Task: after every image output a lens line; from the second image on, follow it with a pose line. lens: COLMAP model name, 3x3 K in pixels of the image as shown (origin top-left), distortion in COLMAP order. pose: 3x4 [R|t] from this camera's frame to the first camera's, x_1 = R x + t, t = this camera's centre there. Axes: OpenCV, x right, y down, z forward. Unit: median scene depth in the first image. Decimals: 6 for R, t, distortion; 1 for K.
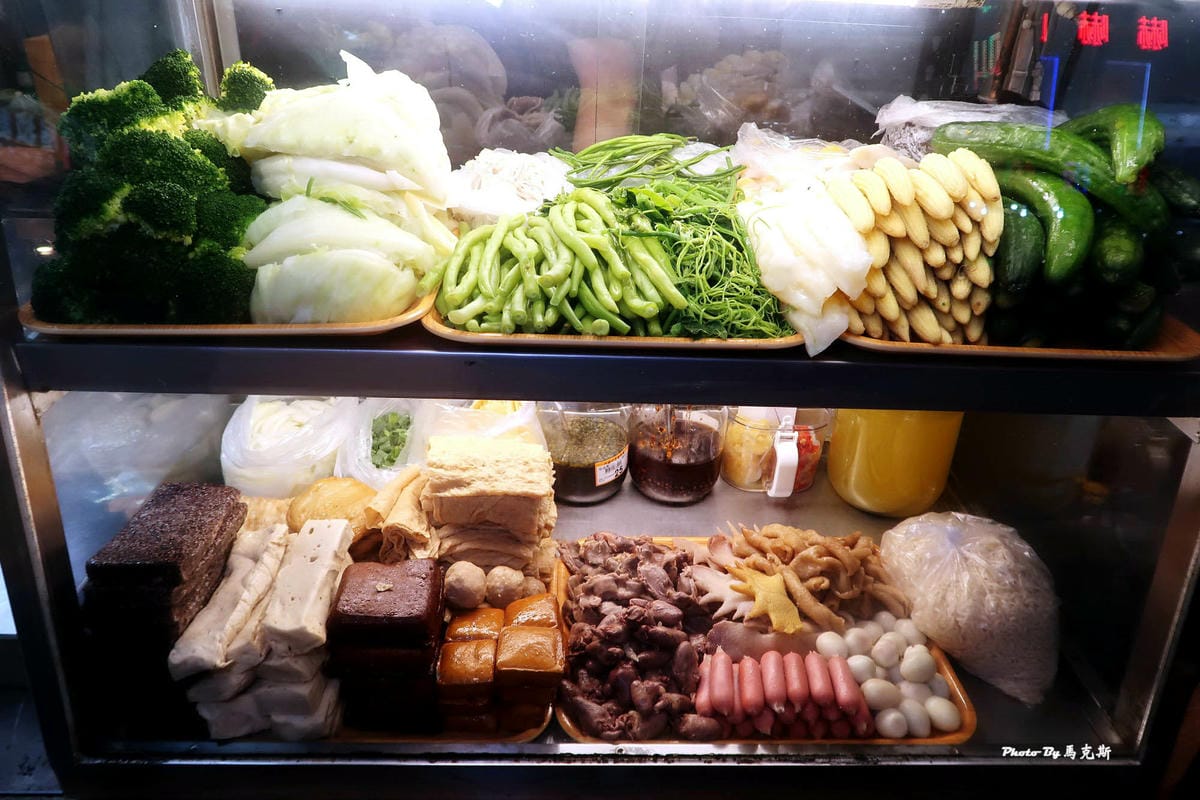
lens RADIAL K [[840.5, 0, 598.5], [0, 840.5, 404.5], [0, 0, 1]] dist [0.001313, 0.000741]
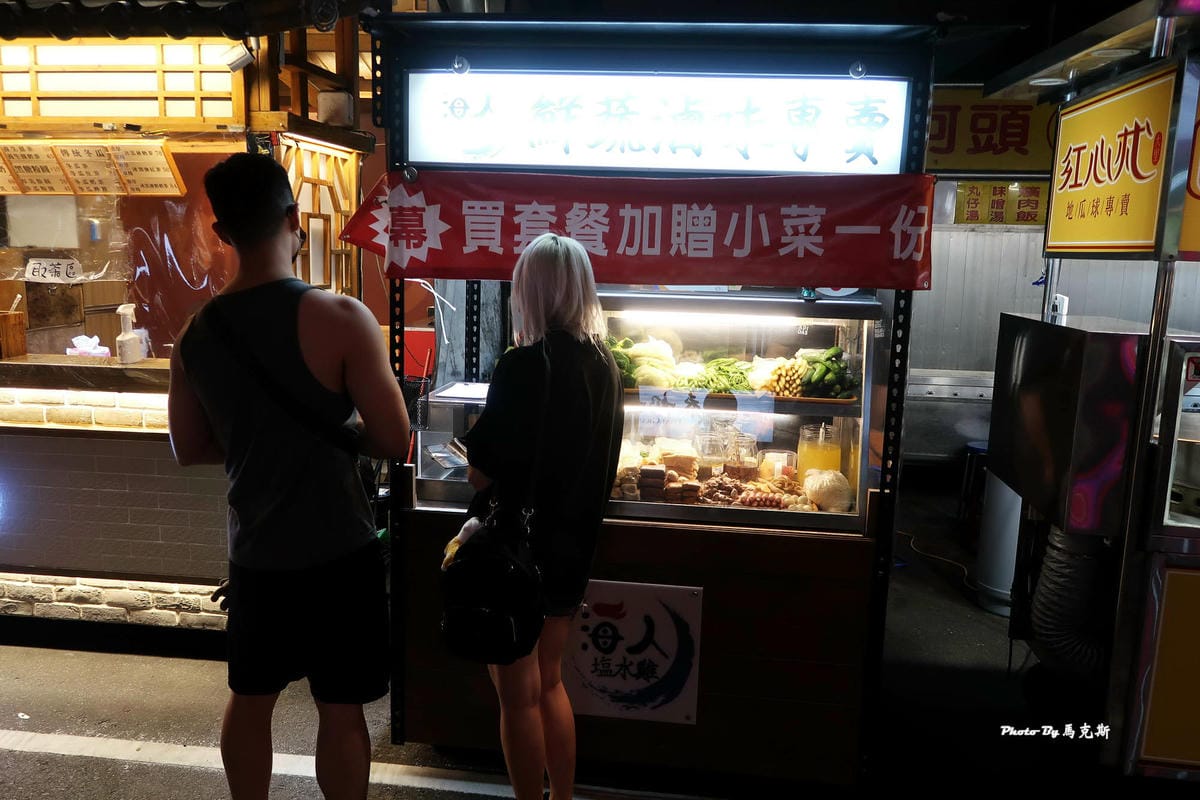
lens RADIAL K [[701.0, 0, 595.1], [0, 701.0, 399.6], [0, 0, 1]] dist [0.005171, 0.000230]
pose [[0.981104, 0.019038, -0.192544, 0.115417], [-0.076393, 0.952411, -0.295089, 1.094747], [0.177764, 0.304221, 0.935868, -2.599183]]
